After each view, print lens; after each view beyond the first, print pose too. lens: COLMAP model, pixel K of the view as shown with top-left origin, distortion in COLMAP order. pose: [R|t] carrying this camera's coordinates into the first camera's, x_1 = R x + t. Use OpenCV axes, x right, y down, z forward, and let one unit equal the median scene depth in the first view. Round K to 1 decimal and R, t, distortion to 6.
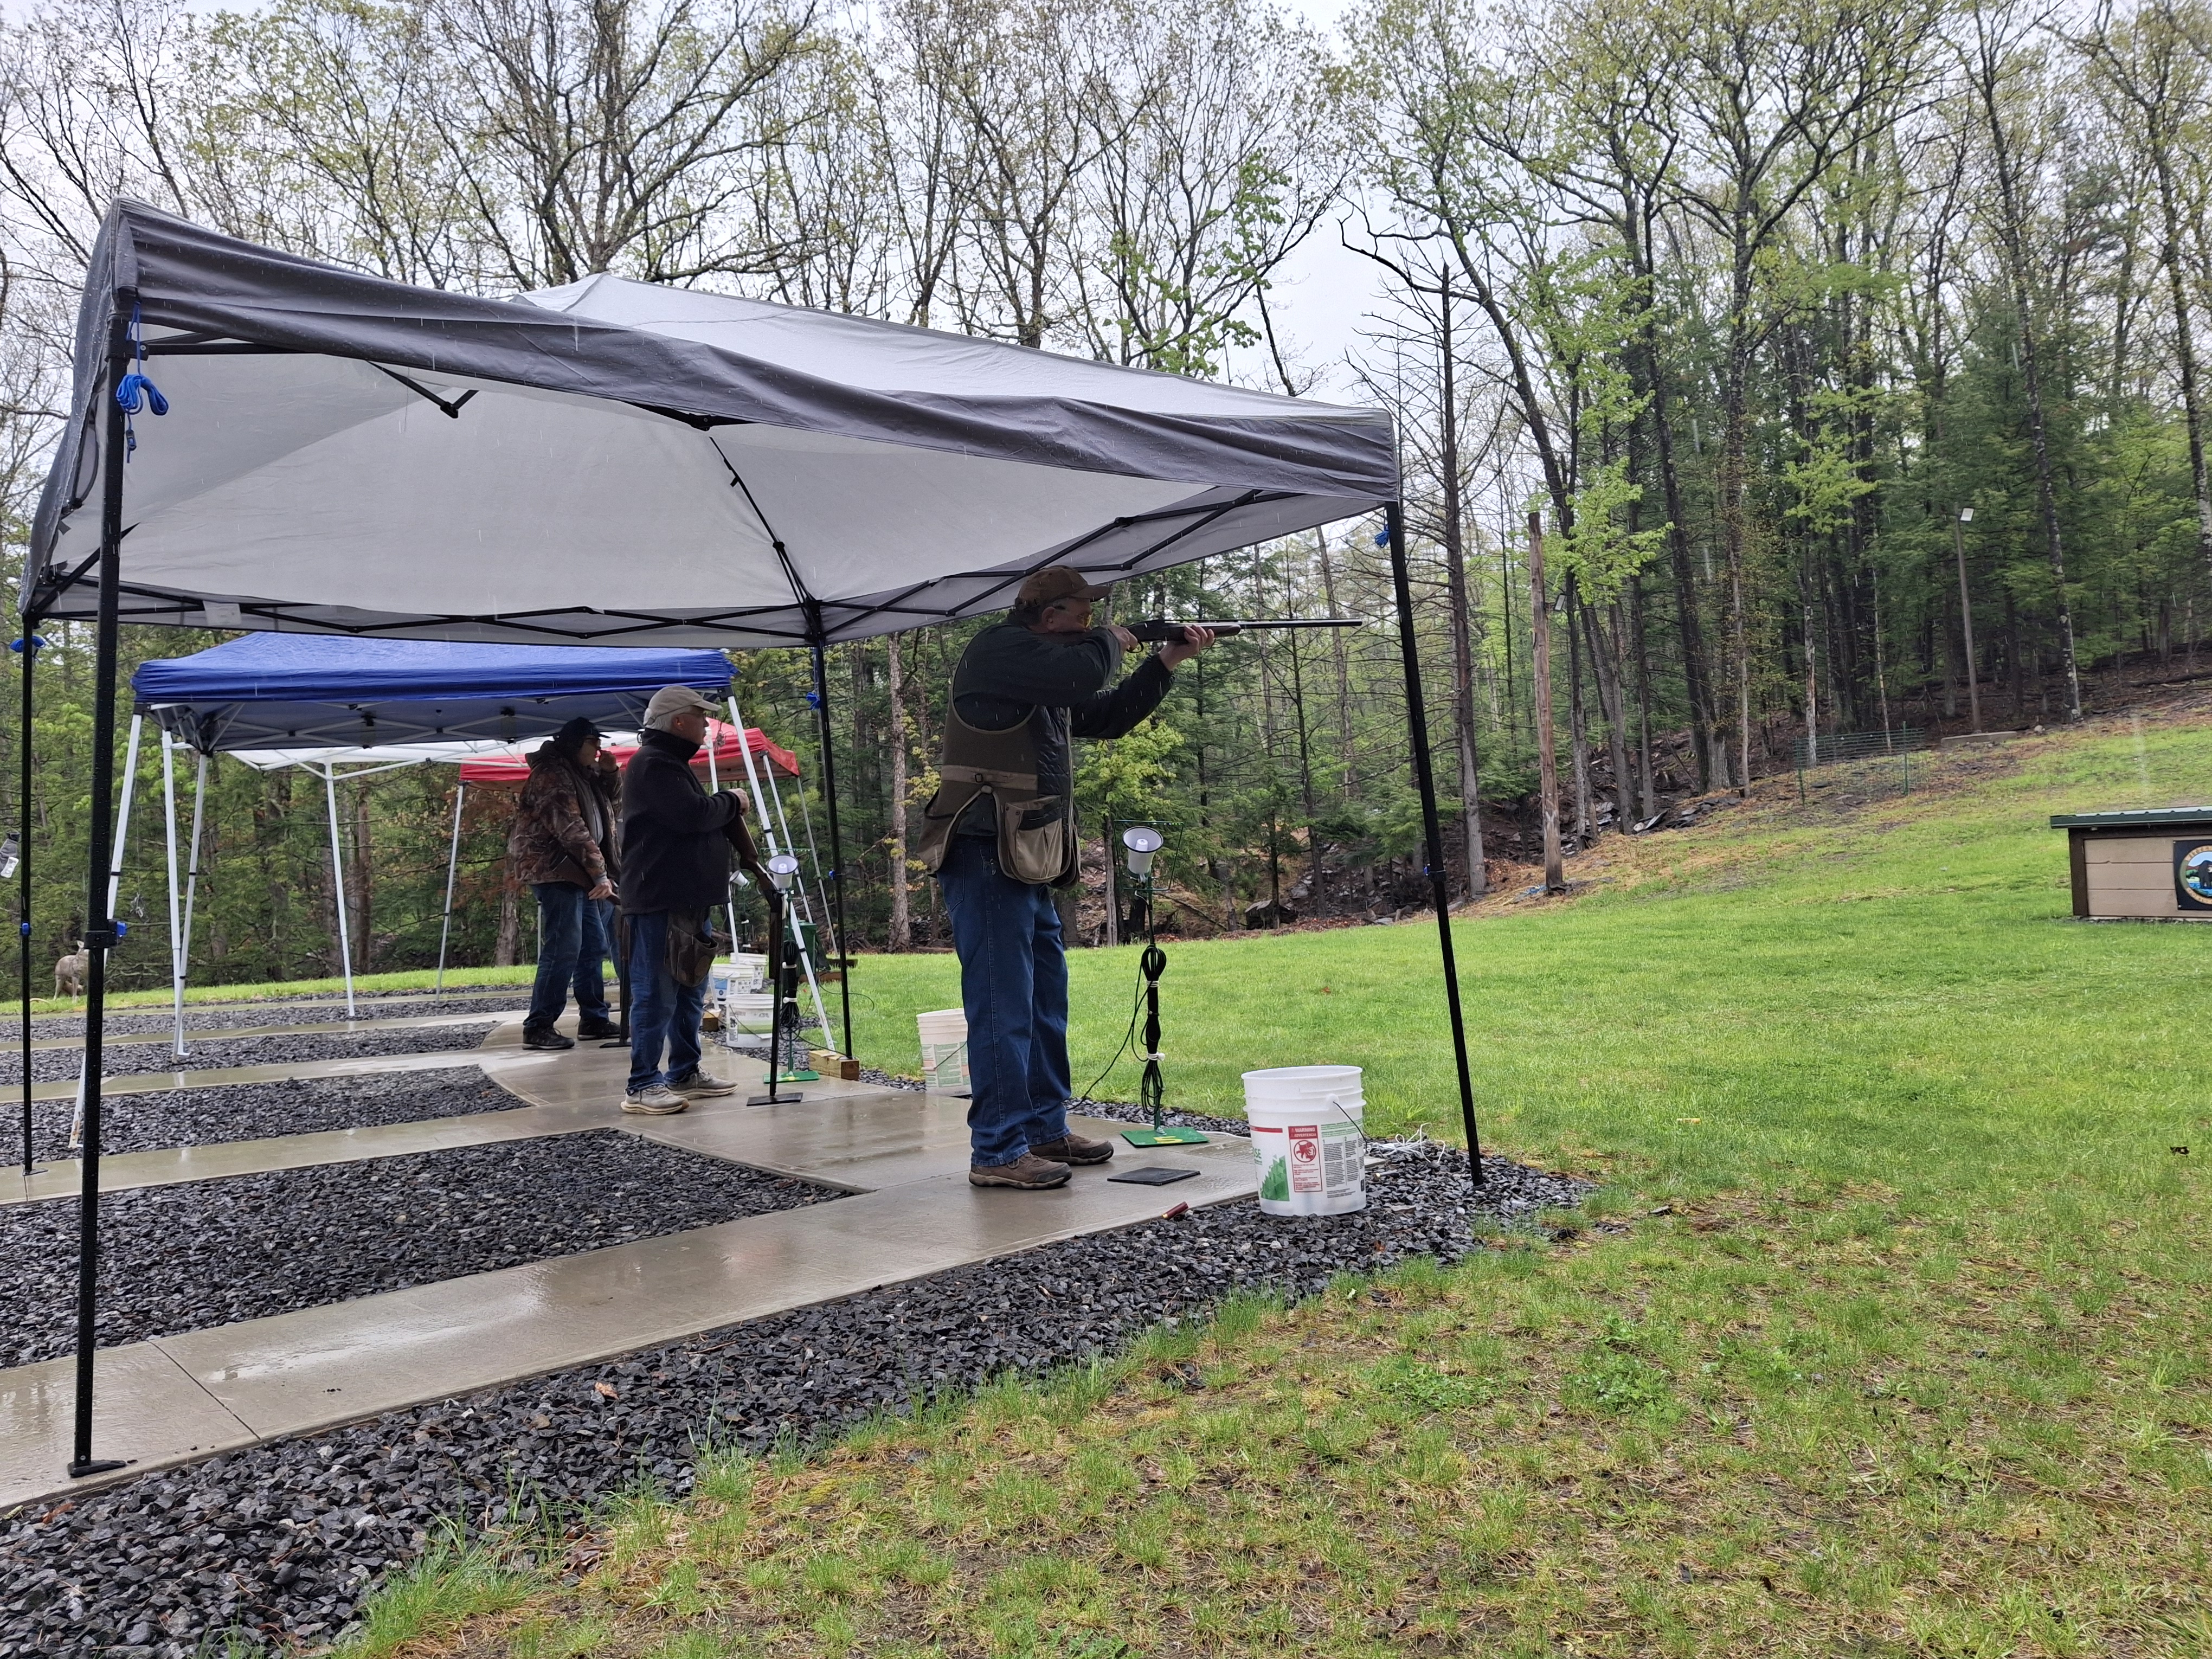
lens RADIAL K [[1588.6, 0, 1113.3], [0, 1588.6, 810.4], [0, 0, 1]] dist [0.024598, -0.033474]
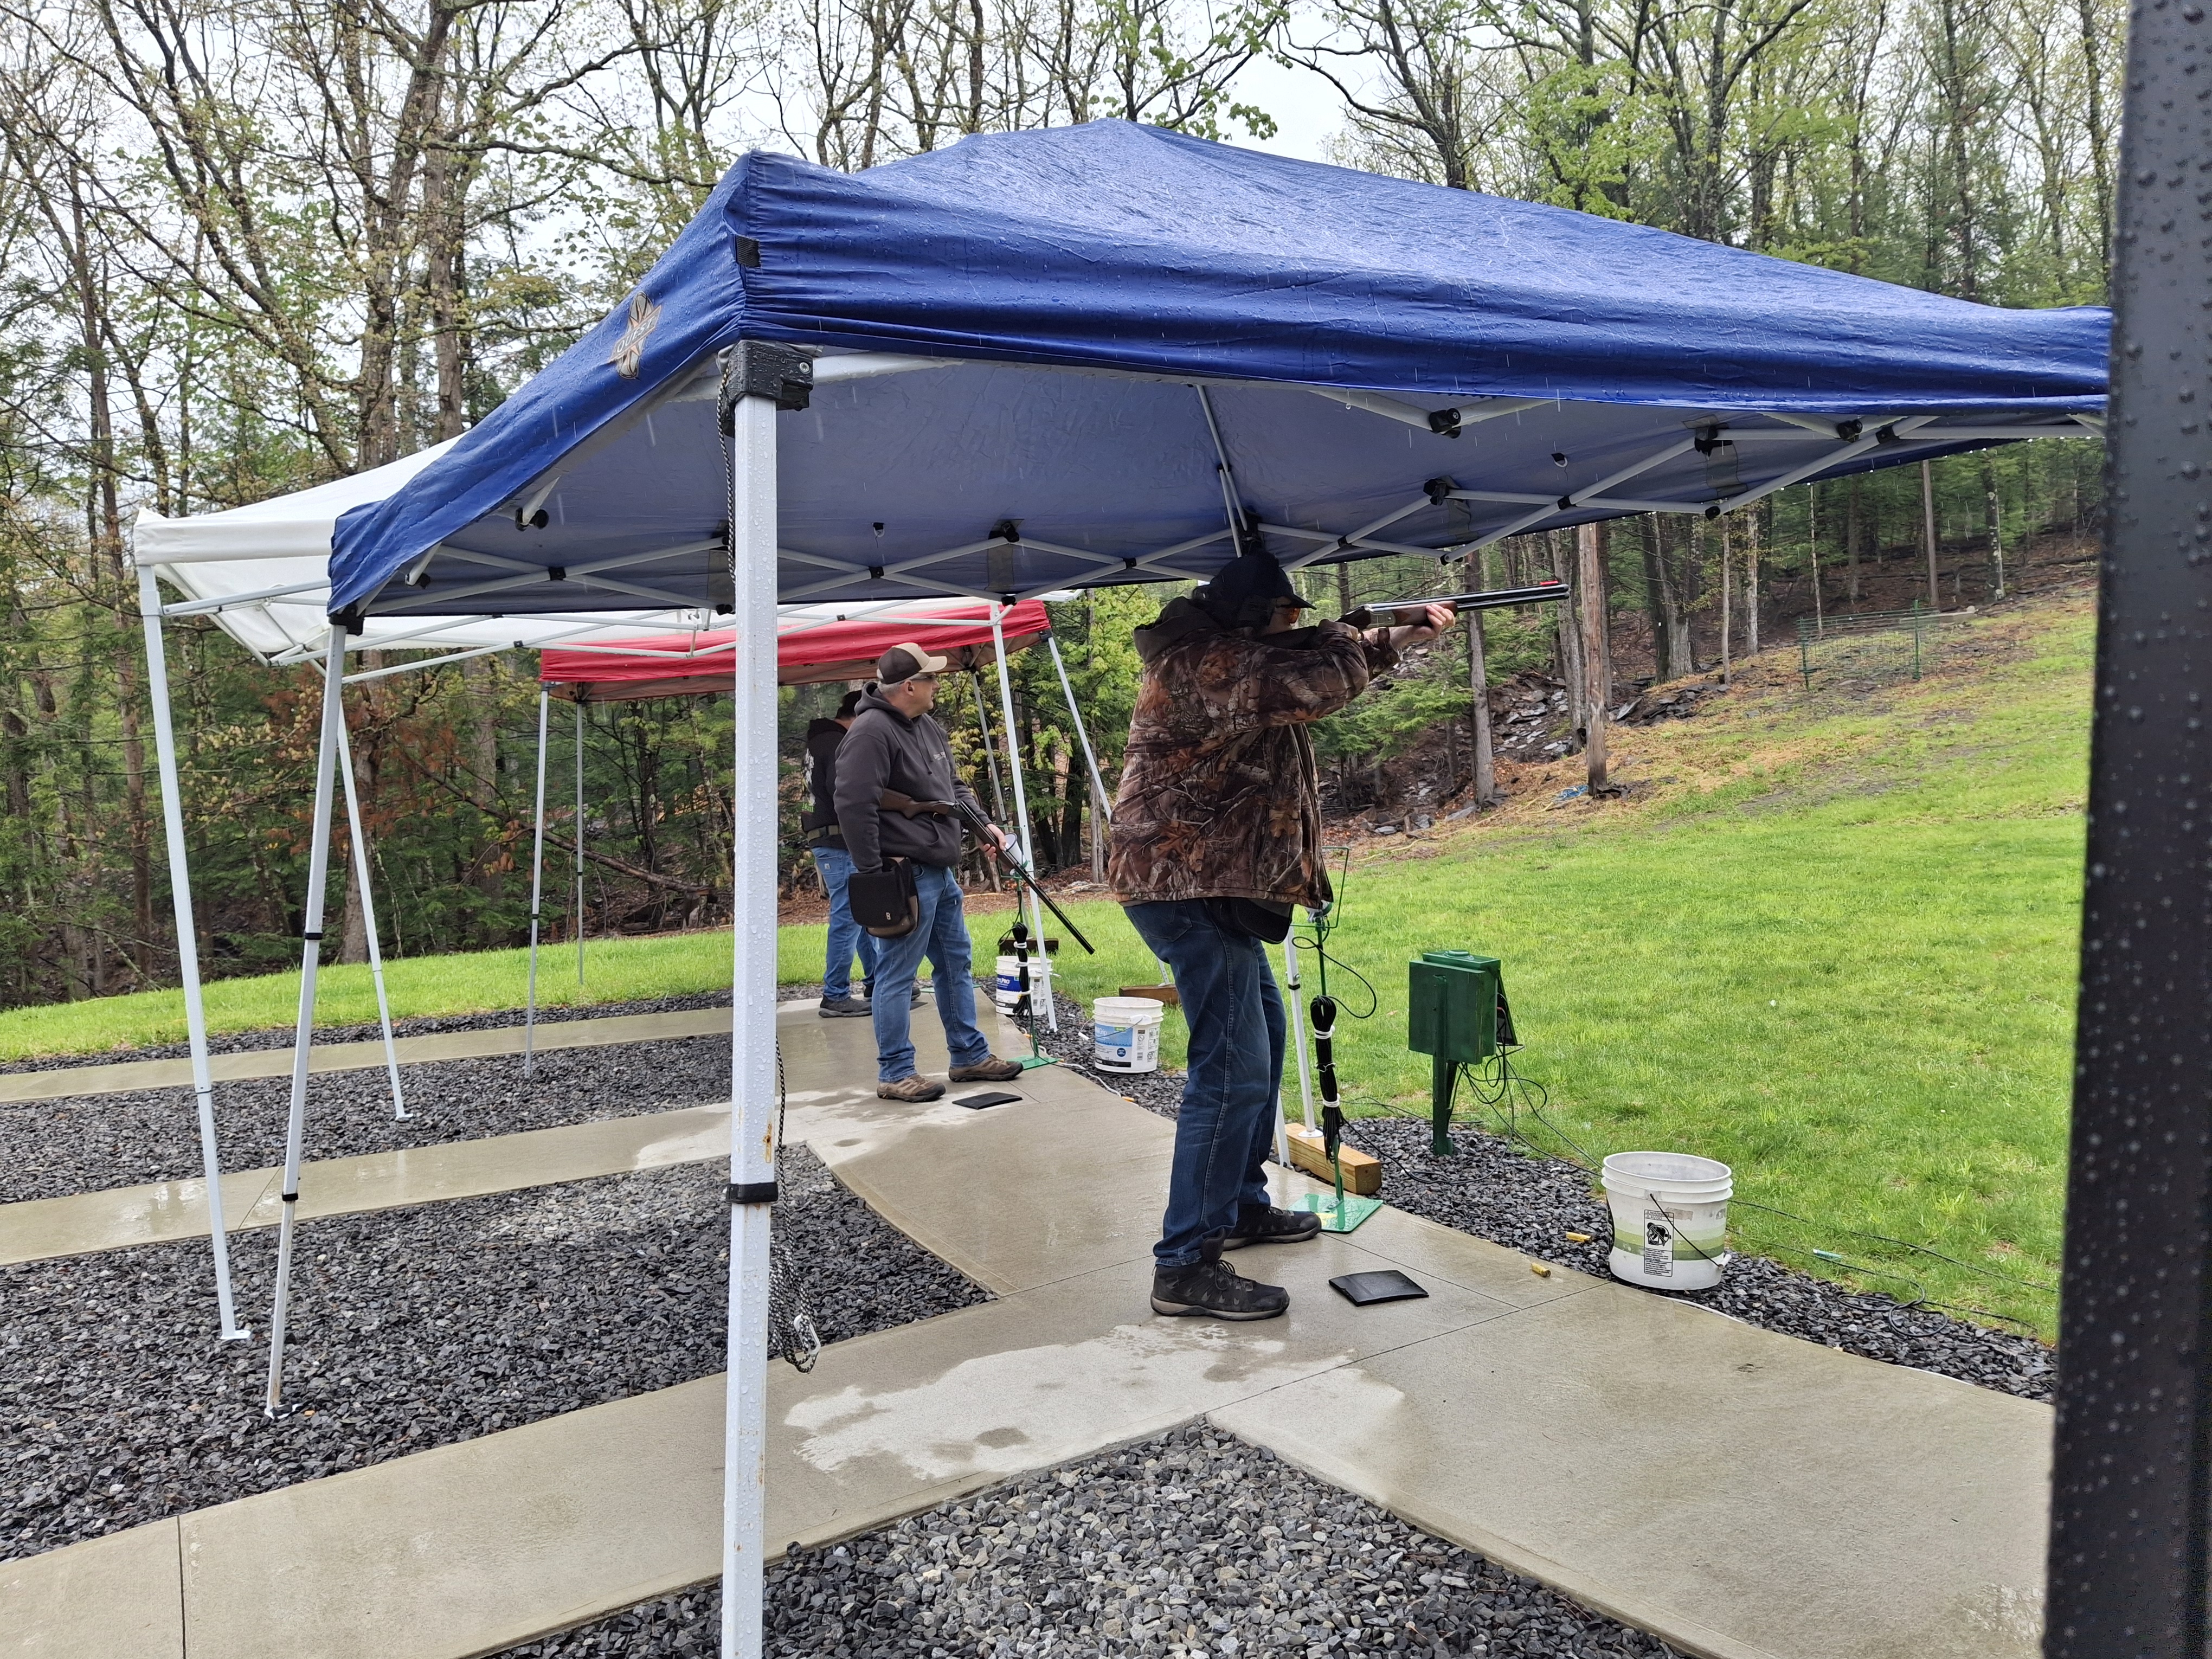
lens RADIAL K [[1588.6, 0, 1120.1], [0, 1588.6, 824.1], [0, 0, 1]] dist [0.024598, -0.033474]
pose [[0.985537, -0.023392, 0.167836, -0.258587], [0.010145, 0.996795, 0.079358, -0.009696], [-0.169154, -0.076507, 0.982616, 0.340298]]
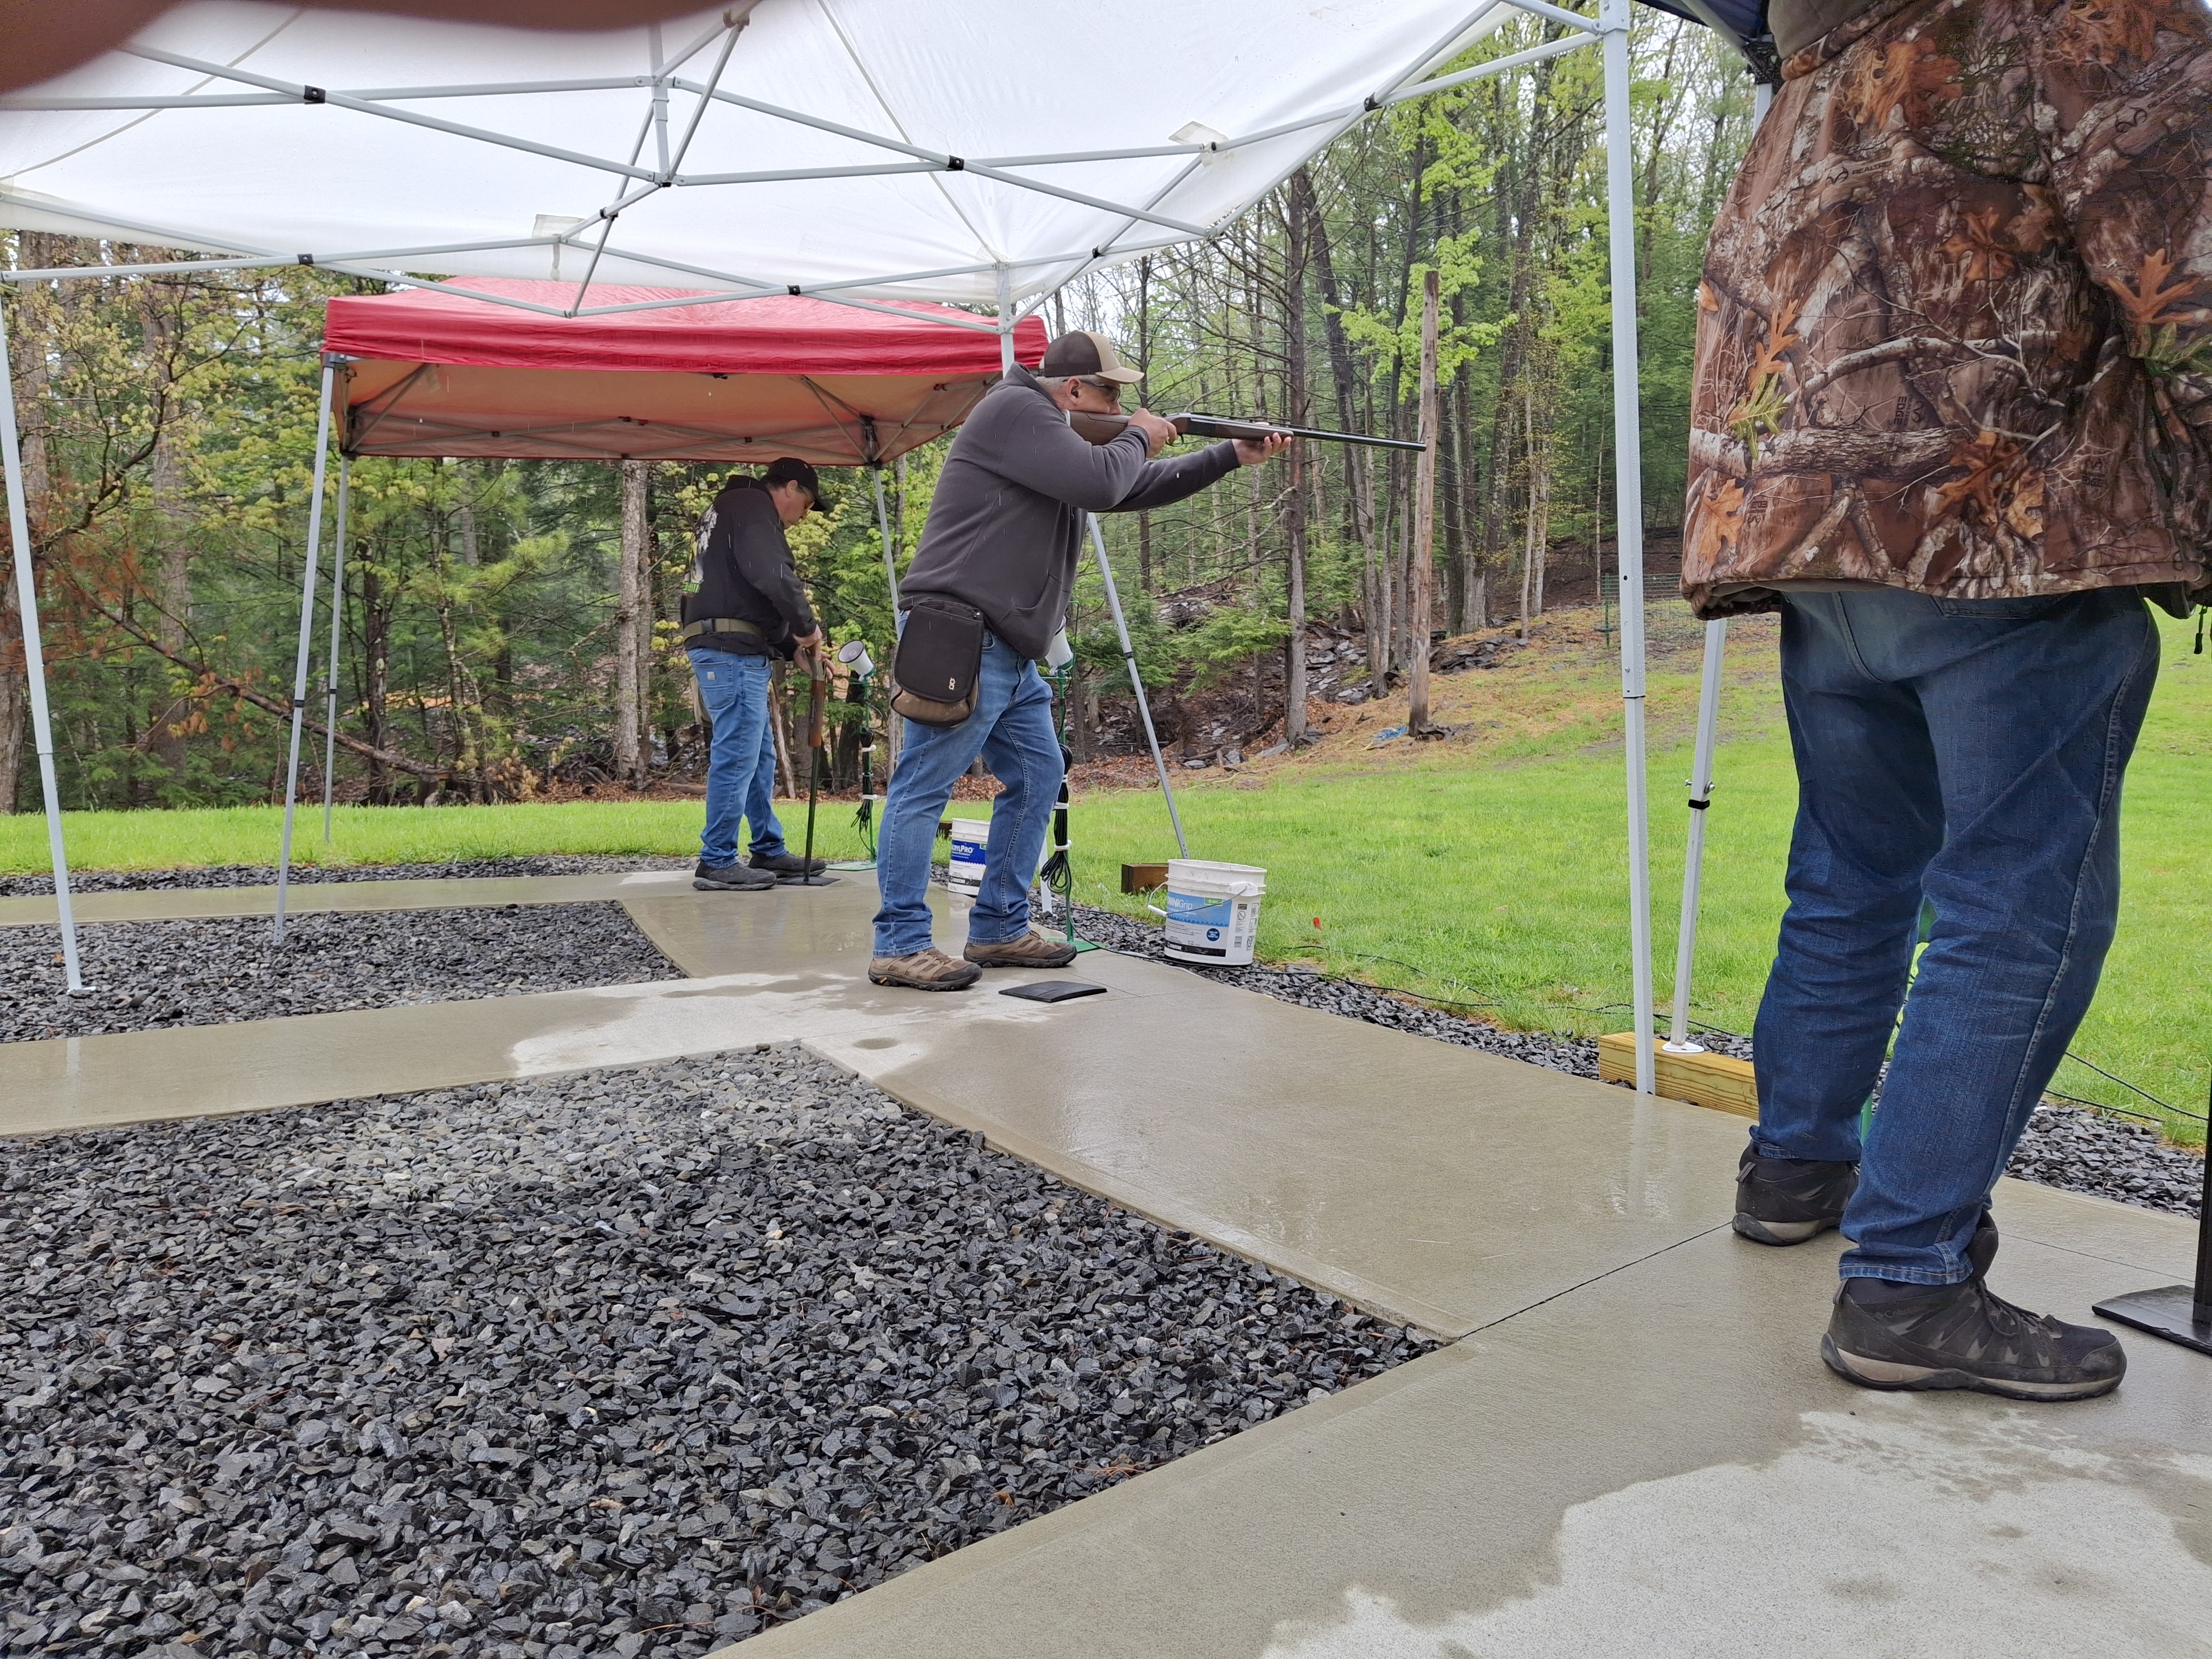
lens RADIAL K [[1588.6, 0, 1087.9], [0, 1588.6, 822.8], [0, 0, 1]] dist [0.024598, -0.033474]
pose [[0.948006, 0.021467, 0.317528, -0.305022], [-0.057345, 0.992914, 0.104082, 0.036857], [-0.313043, -0.116878, 0.942520, 0.491148]]
